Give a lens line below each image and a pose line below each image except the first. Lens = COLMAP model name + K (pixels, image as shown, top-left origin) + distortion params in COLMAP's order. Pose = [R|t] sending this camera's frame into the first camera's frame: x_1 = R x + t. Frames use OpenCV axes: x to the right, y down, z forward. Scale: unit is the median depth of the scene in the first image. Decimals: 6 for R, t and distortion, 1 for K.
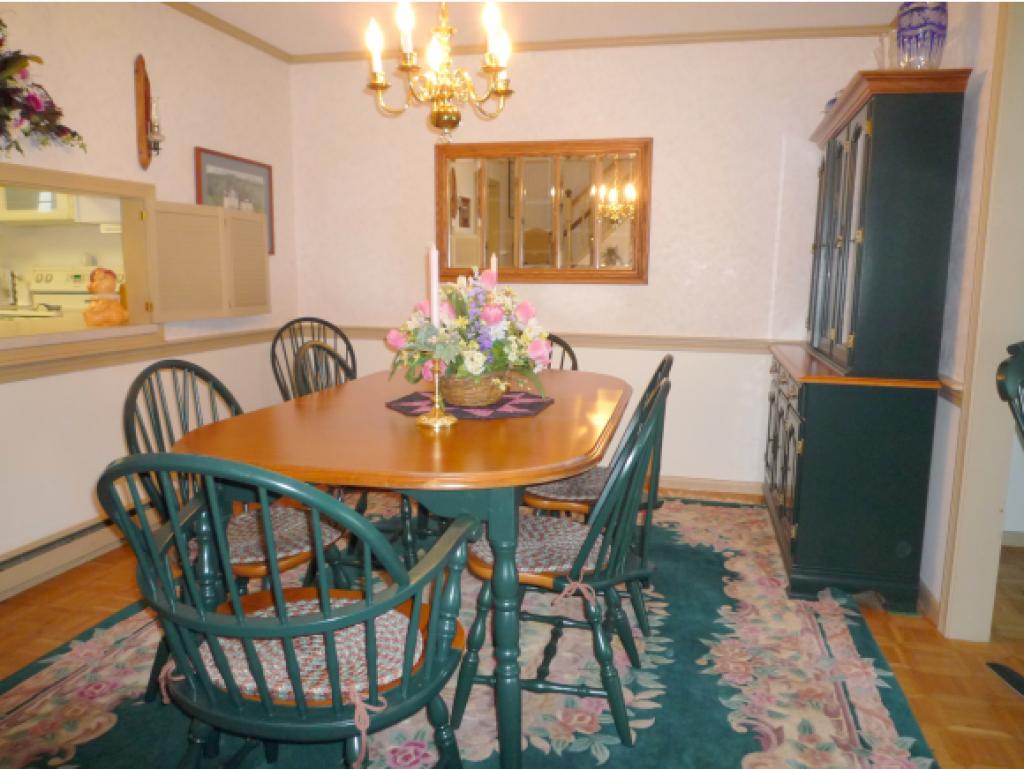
lens RADIAL K [[773.2, 0, 514.7], [0, 773.2, 383.2], [0, 0, 1]] dist [-0.012921, -0.016908]
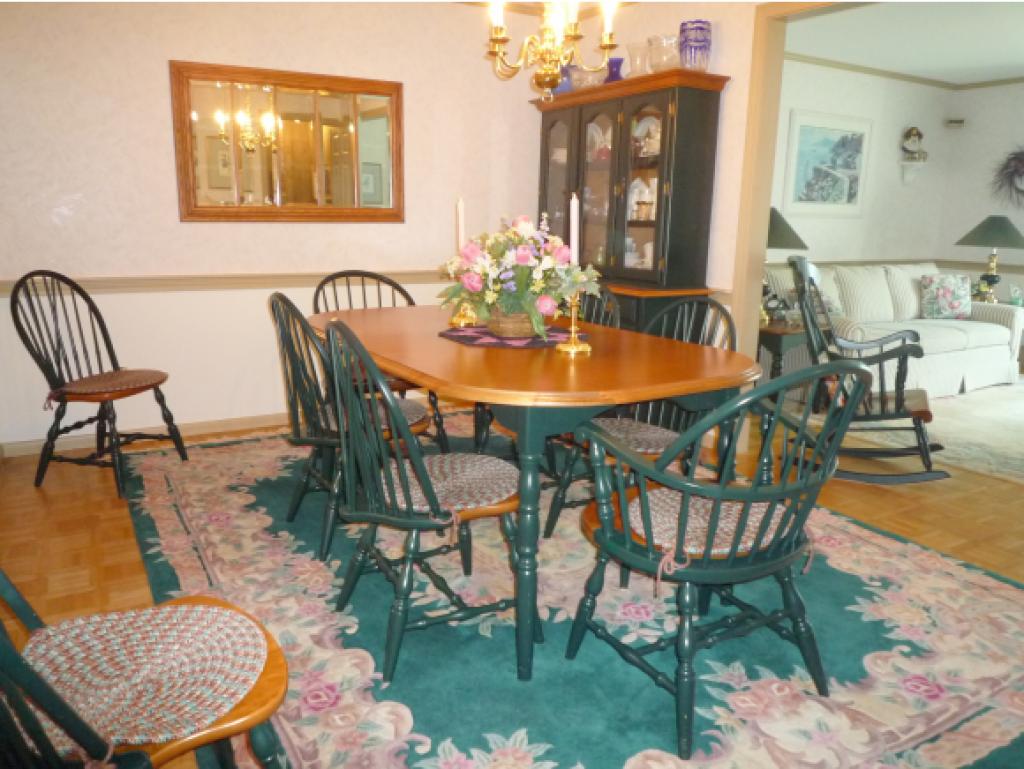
lens RADIAL K [[773.2, 0, 514.2], [0, 773.2, 388.3], [0, 0, 1]] dist [-0.012921, -0.016908]
pose [[0.717880, -0.154227, 0.678869, -0.527796], [0.091380, 0.987590, 0.127732, -0.025714], [-0.690144, -0.029661, 0.723064, 0.120437]]
